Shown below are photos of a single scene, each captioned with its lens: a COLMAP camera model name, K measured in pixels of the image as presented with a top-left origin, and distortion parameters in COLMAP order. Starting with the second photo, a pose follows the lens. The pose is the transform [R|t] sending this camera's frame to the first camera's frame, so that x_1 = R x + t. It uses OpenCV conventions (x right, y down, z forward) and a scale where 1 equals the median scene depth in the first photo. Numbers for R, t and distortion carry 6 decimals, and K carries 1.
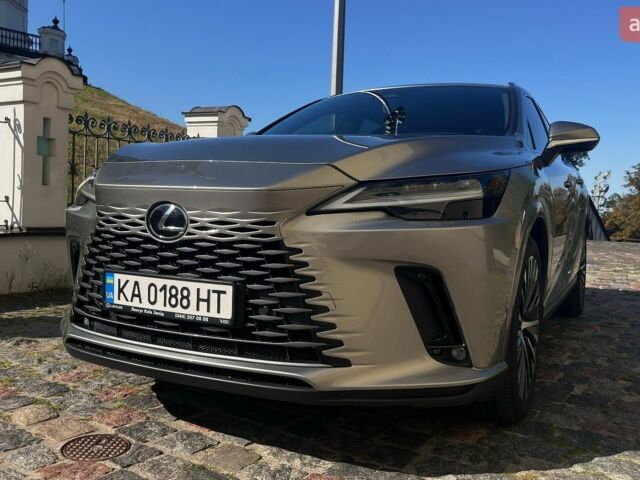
lens RADIAL K [[601.9, 0, 318.2], [0, 601.9, 242.1], [0, 0, 1]] dist [0.032091, 0.000000]
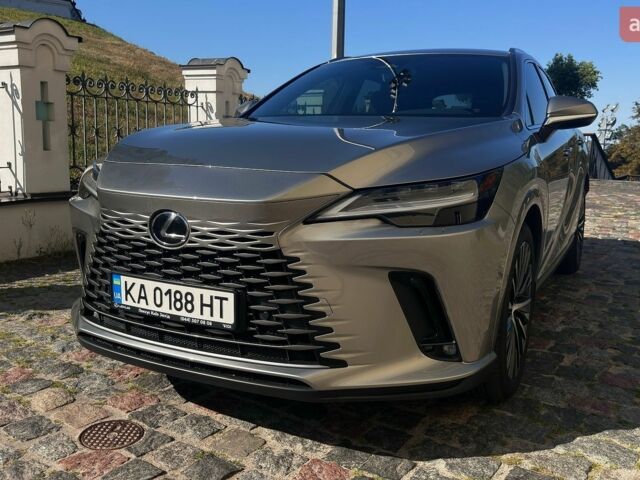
lens RADIAL K [[601.9, 0, 320.4], [0, 601.9, 241.2], [0, 0, 1]] dist [0.032091, 0.000000]
pose [[0.999905, -0.013030, -0.004423, 0.012852], [0.013428, 0.994168, 0.107006, -0.115909], [0.003003, -0.107055, 0.994249, -0.030389]]
